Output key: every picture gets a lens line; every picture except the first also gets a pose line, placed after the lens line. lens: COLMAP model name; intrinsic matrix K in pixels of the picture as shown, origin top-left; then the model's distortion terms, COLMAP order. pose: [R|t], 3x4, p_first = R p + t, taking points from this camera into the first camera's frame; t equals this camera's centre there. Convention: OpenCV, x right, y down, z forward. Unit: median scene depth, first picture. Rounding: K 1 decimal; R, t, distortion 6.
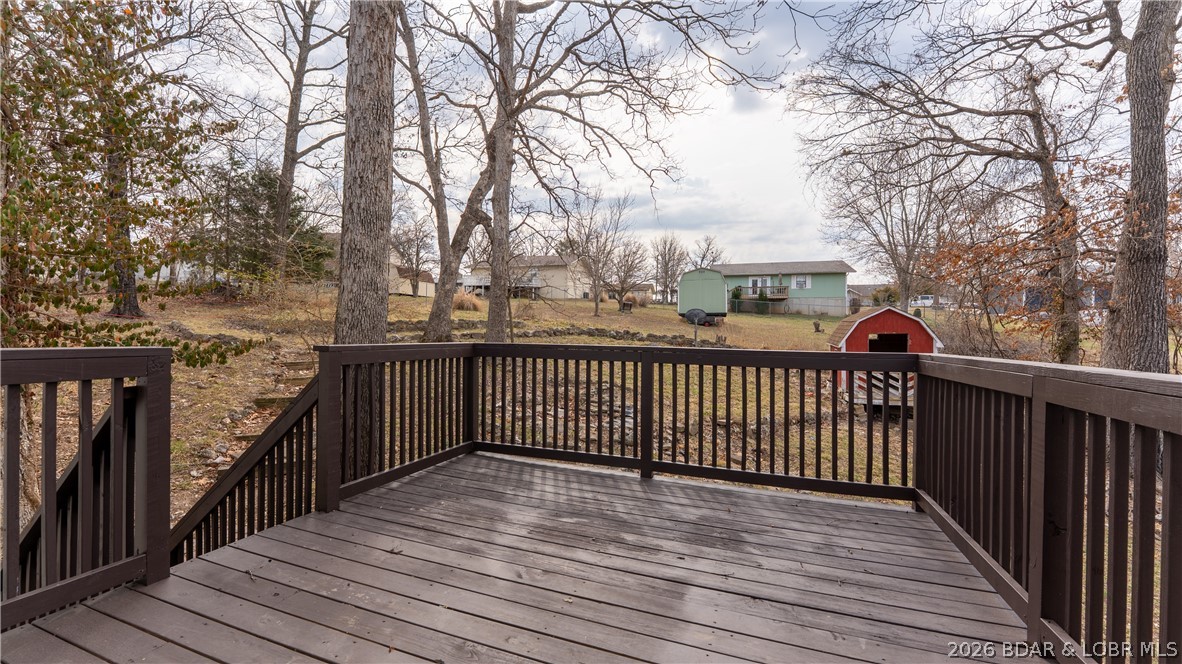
lens RADIAL K [[488.2, 0, 587.9], [0, 488.2, 330.8], [0, 0, 1]] dist [0.000021, 0.000624]
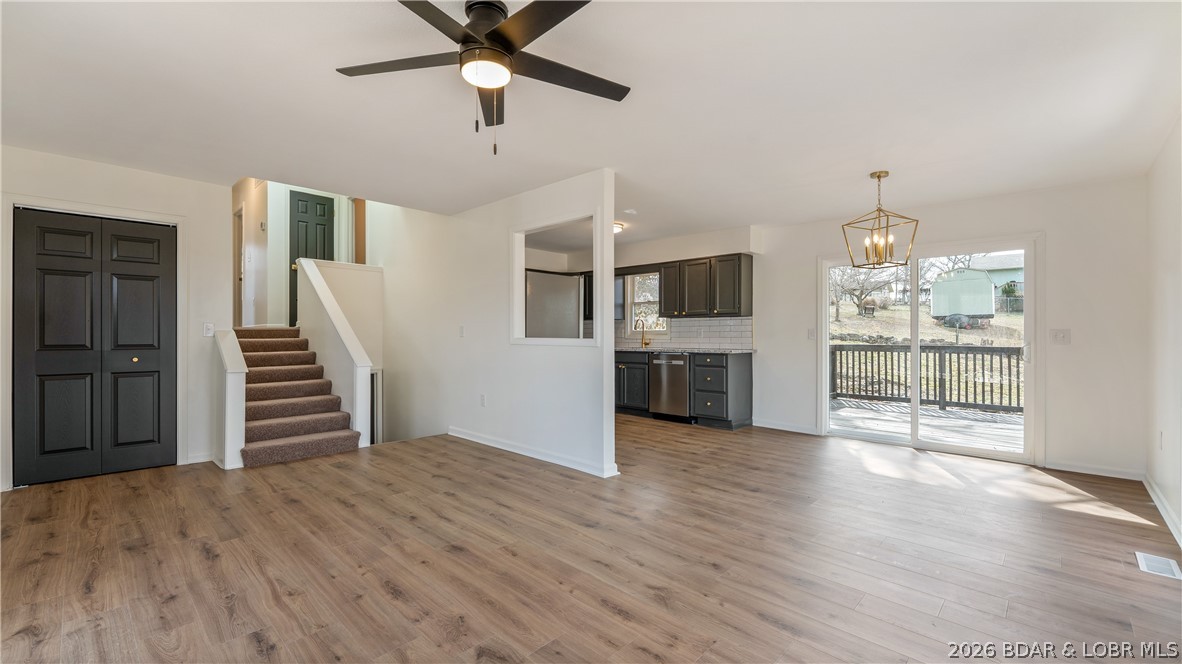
lens RADIAL K [[488.2, 0, 584.6], [0, 488.2, 336.8], [0, 0, 1]] dist [0.000021, 0.000624]
pose [[0.911842, -0.011642, -0.410377, -0.070063], [0.012148, 0.999925, -0.001374, -0.002814], [0.410362, -0.003732, 0.911915, -0.257094]]
